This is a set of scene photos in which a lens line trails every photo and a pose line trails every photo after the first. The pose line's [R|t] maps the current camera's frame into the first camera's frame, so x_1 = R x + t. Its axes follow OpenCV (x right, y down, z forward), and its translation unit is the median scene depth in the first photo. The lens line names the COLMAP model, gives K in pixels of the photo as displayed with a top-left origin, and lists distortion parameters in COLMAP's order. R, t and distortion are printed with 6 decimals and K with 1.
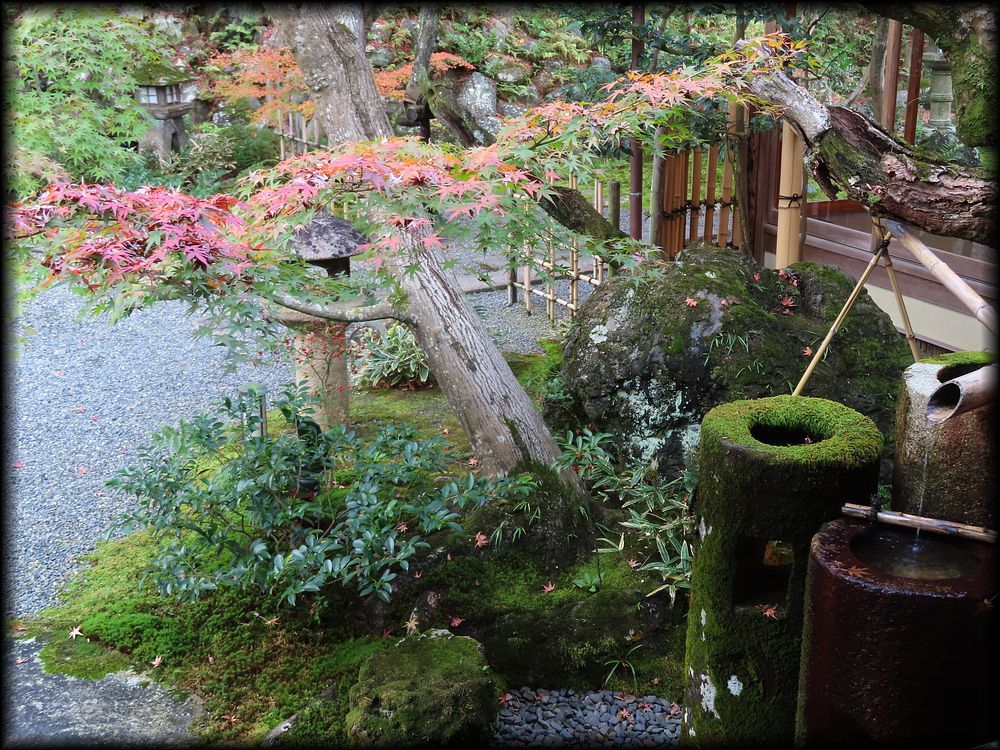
lens RADIAL K [[1226.6, 0, 501.2], [0, 1226.6, 364.4], [0, 0, 1]] dist [0.000596, 0.000000]
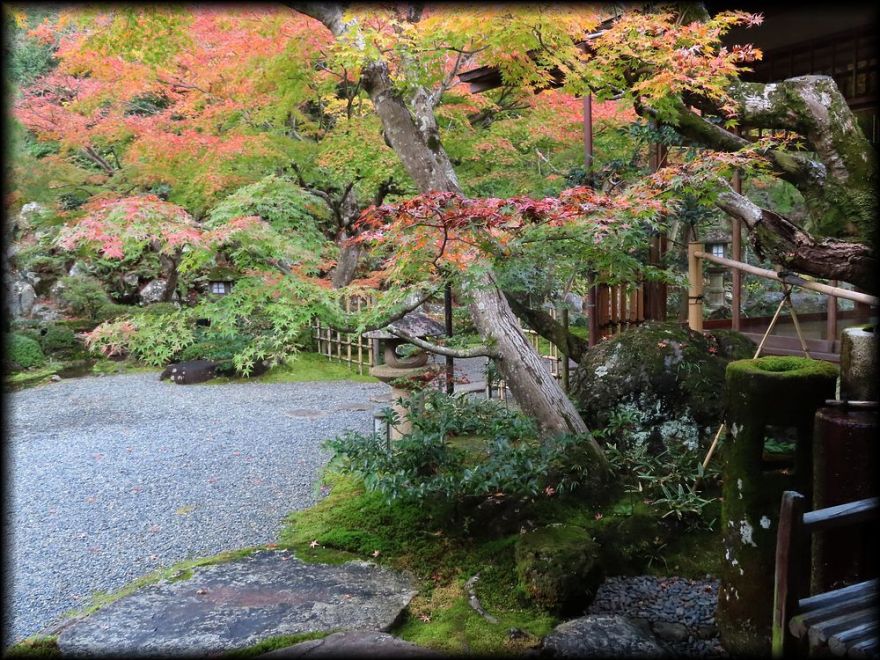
lens RADIAL K [[859.3, 0, 447.7], [0, 859.3, 333.5], [0, 0, 1]] dist [-0.001891, 0.000000]
pose [[0.997087, -0.021826, 0.073085, -0.224517], [0.036374, 0.978275, -0.204097, 0.165886], [-0.067043, 0.206161, 0.976219, -0.111091]]
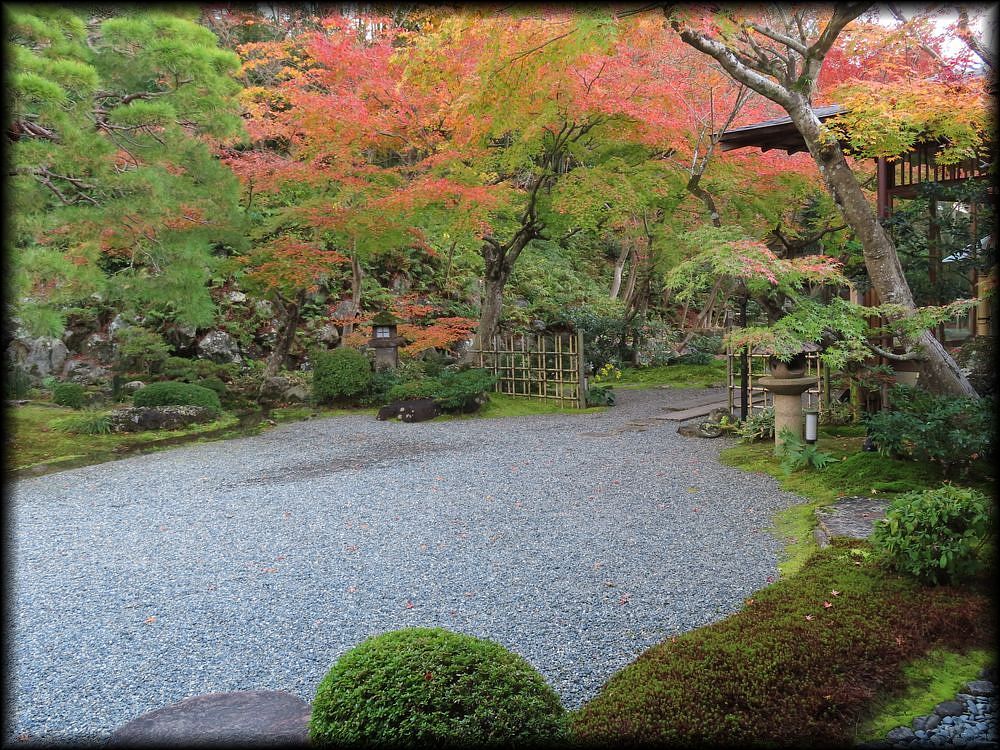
lens RADIAL K [[978.4, 0, 496.2], [0, 978.4, 368.8], [0, 0, 1]] dist [0.006791, 0.000000]
pose [[0.961870, -0.047397, 0.269370, -1.281428], [0.108756, 0.969942, -0.217681, 0.278085], [-0.250956, 0.238676, 0.938112, -0.434393]]
